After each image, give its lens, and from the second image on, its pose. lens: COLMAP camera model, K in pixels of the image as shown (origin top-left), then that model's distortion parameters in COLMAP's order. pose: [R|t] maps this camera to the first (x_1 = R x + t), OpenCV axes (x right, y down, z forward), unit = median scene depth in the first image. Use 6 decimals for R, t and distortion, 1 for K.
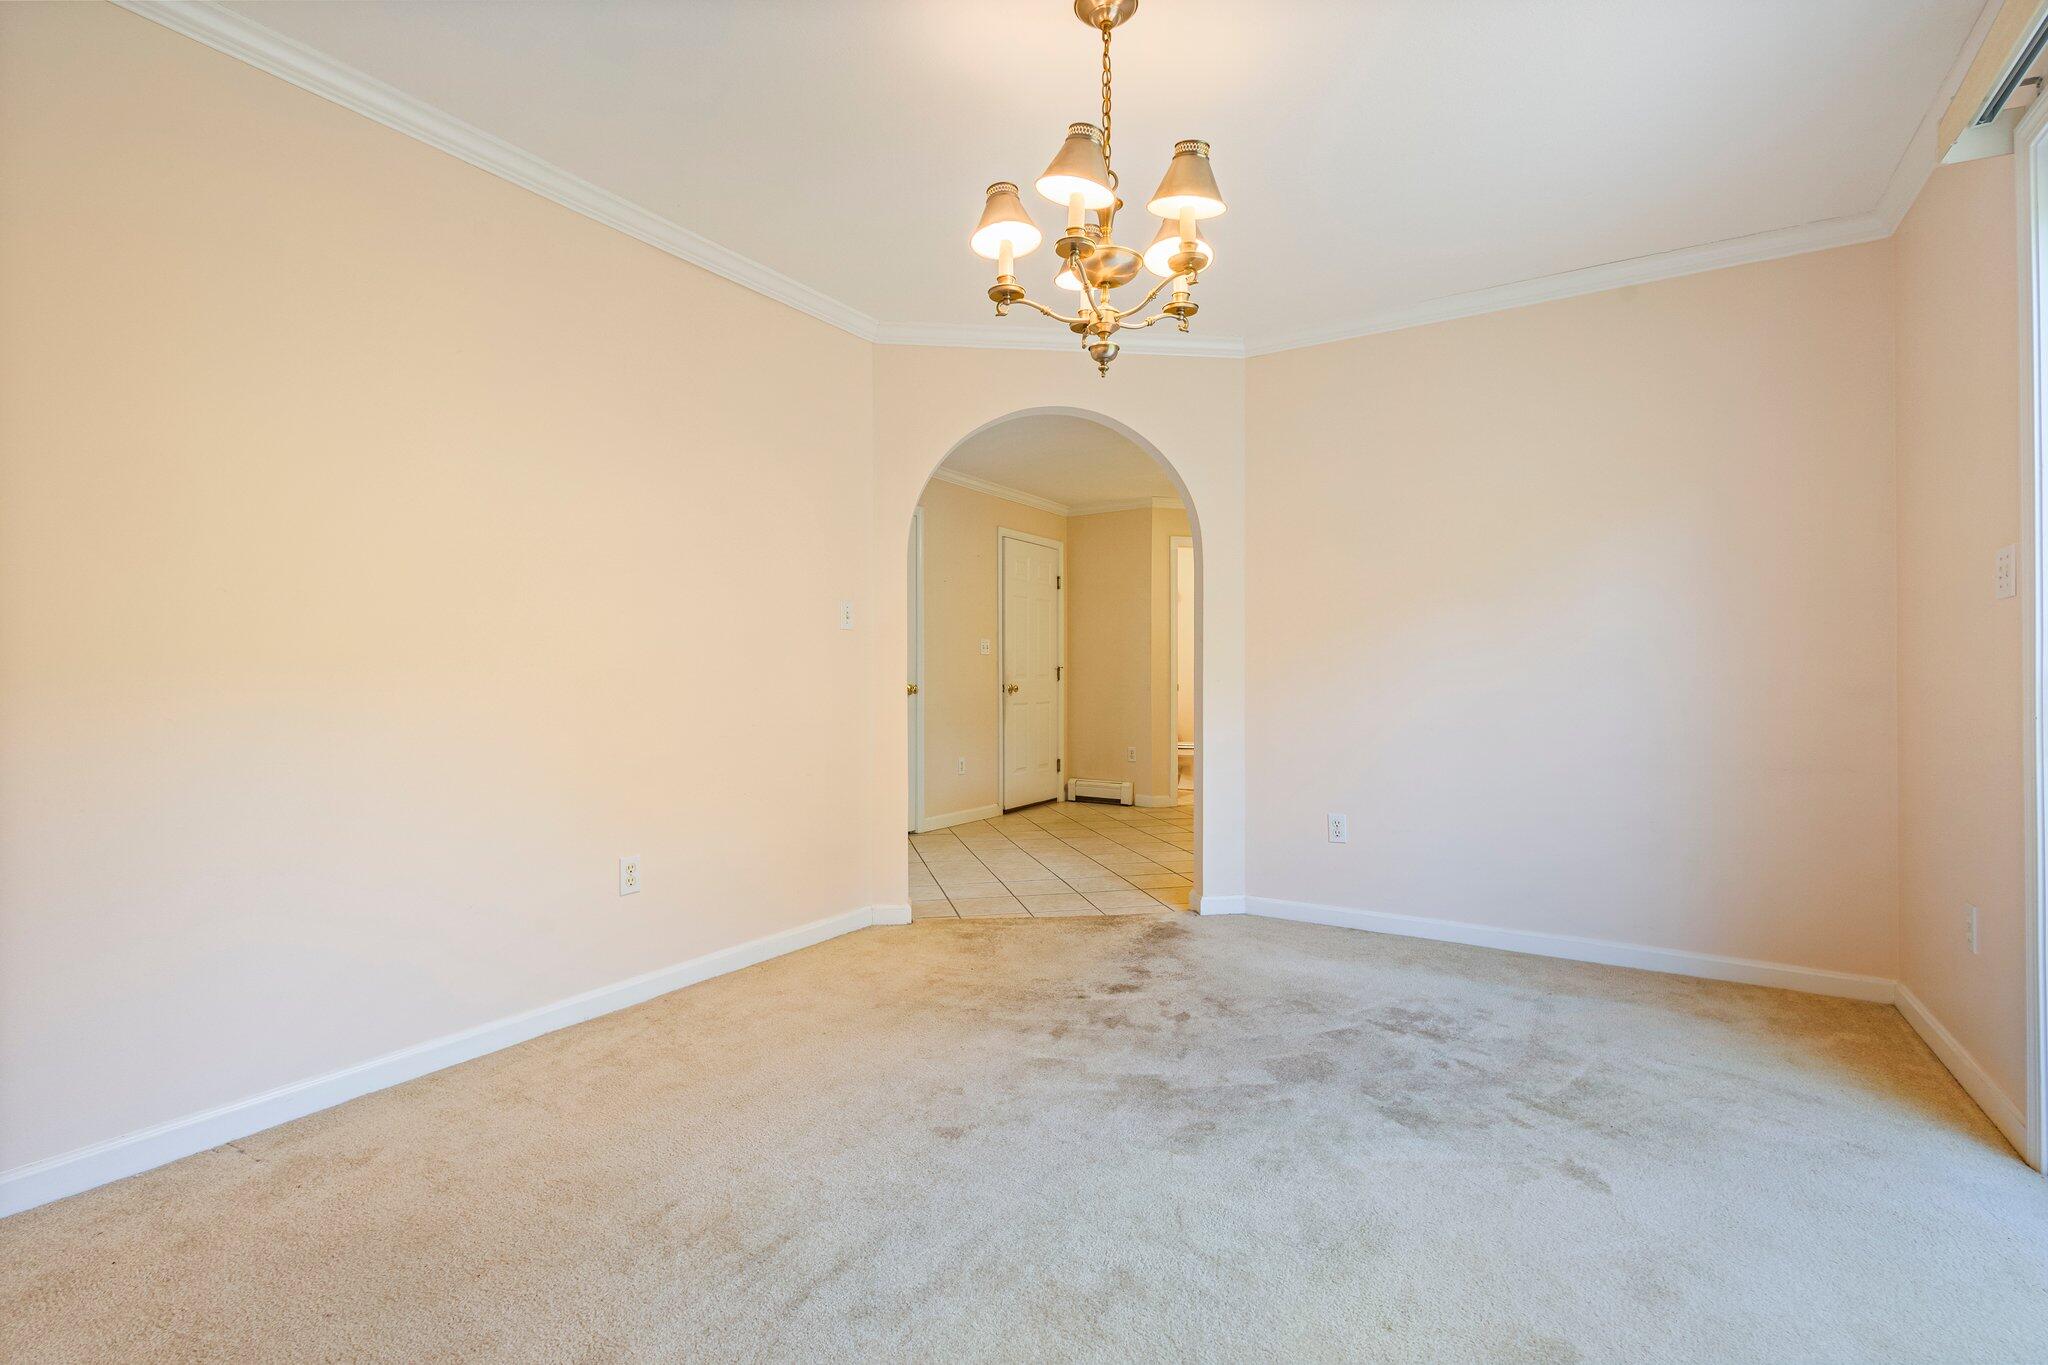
lens RADIAL K [[936.4, 0, 1023.4], [0, 936.4, 672.7], [0, 0, 1]] dist [0.003142, -0.000952]
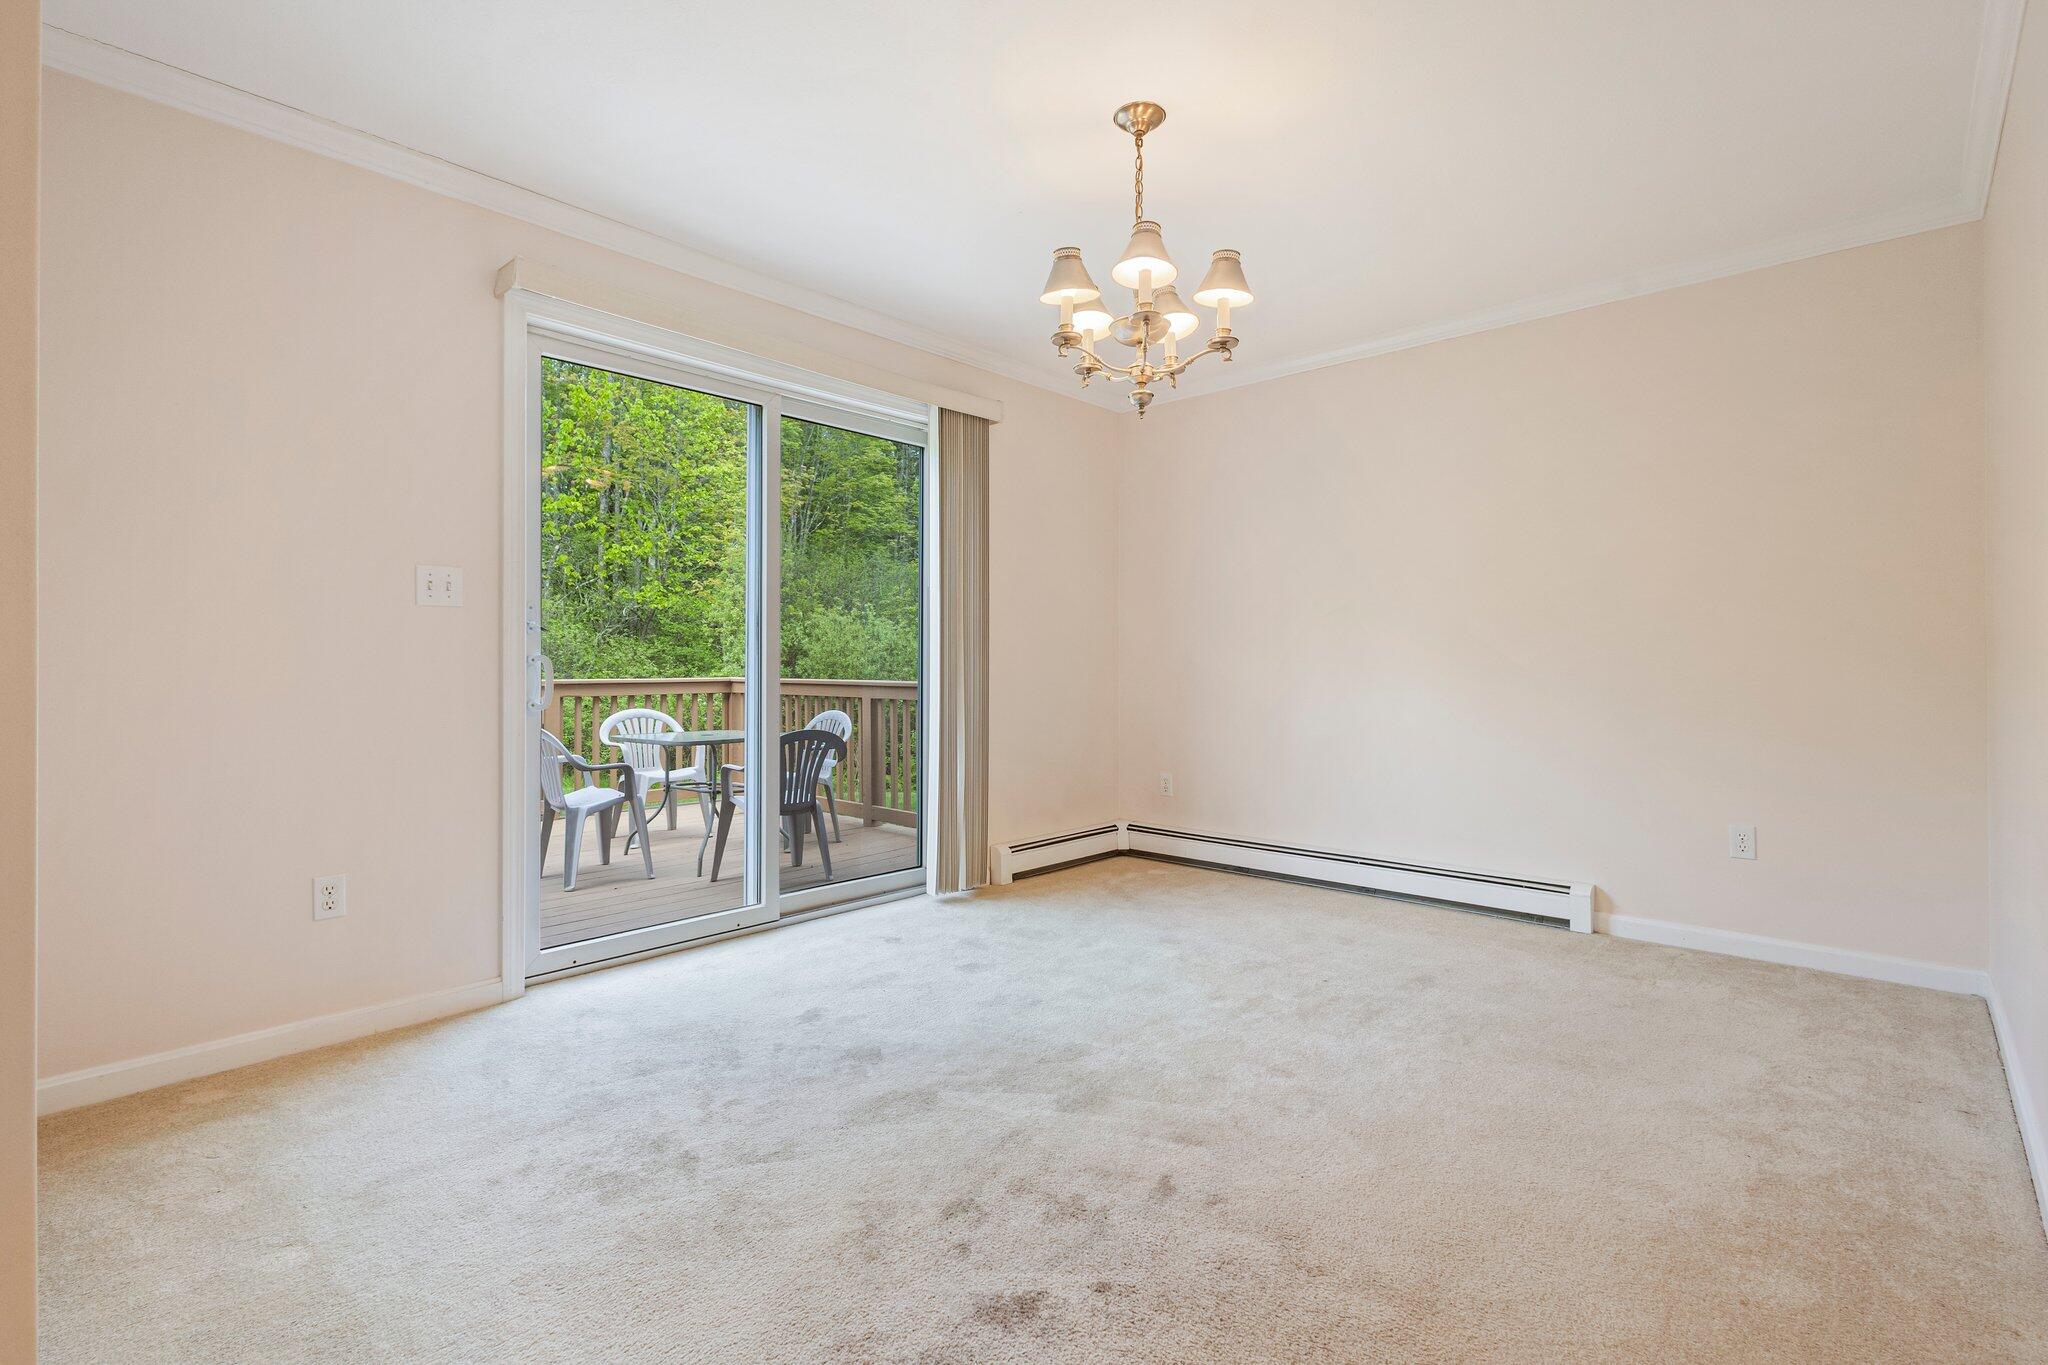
lens RADIAL K [[949.2, 0, 1025.4], [0, 949.2, 672.0], [0, 0, 1]] dist [0.006237, -0.001631]
pose [[-0.985001, -0.000099, 0.172546, 0.014800], [-0.001136, 0.999982, -0.005909, 0.011650], [-0.172542, -0.006016, -0.984984, 1.705040]]
